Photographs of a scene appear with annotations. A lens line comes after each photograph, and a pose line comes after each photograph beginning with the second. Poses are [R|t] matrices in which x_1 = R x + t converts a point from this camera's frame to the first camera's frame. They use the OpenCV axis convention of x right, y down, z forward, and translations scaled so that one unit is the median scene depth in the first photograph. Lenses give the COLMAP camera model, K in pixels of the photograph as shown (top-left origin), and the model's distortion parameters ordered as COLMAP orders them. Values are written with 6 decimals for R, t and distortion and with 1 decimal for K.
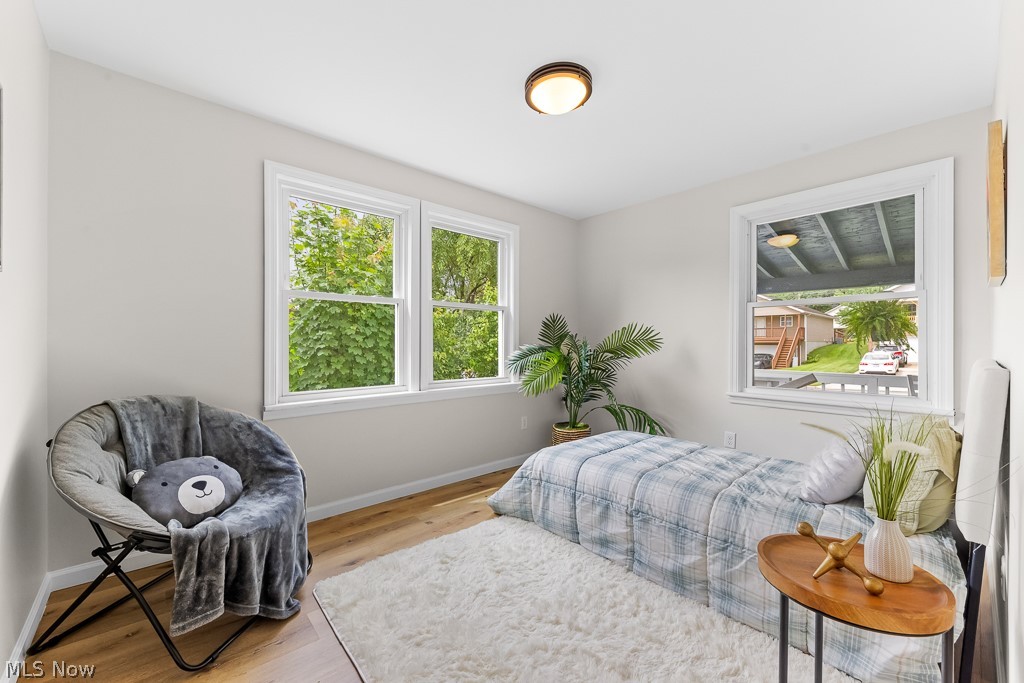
lens RADIAL K [[399.9, 0, 506.9], [0, 399.9, 347.2], [0, 0, 1]] dist [0.000837, -0.000150]
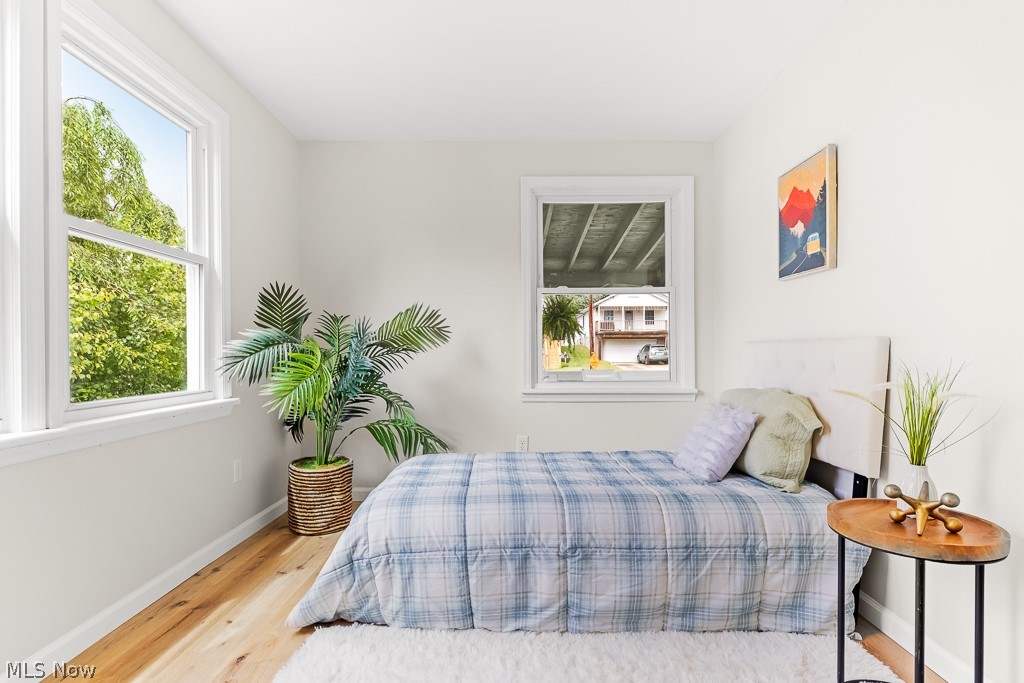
lens RADIAL K [[492.5, 0, 511.1], [0, 492.5, 358.1], [0, 0, 1]] dist [-0.014936, -0.000546]
pose [[0.667858, -0.012544, 0.744183, -0.305917], [0.011271, 0.999914, 0.006739, 0.044937], [-0.744203, 0.003887, 0.667942, 0.371020]]
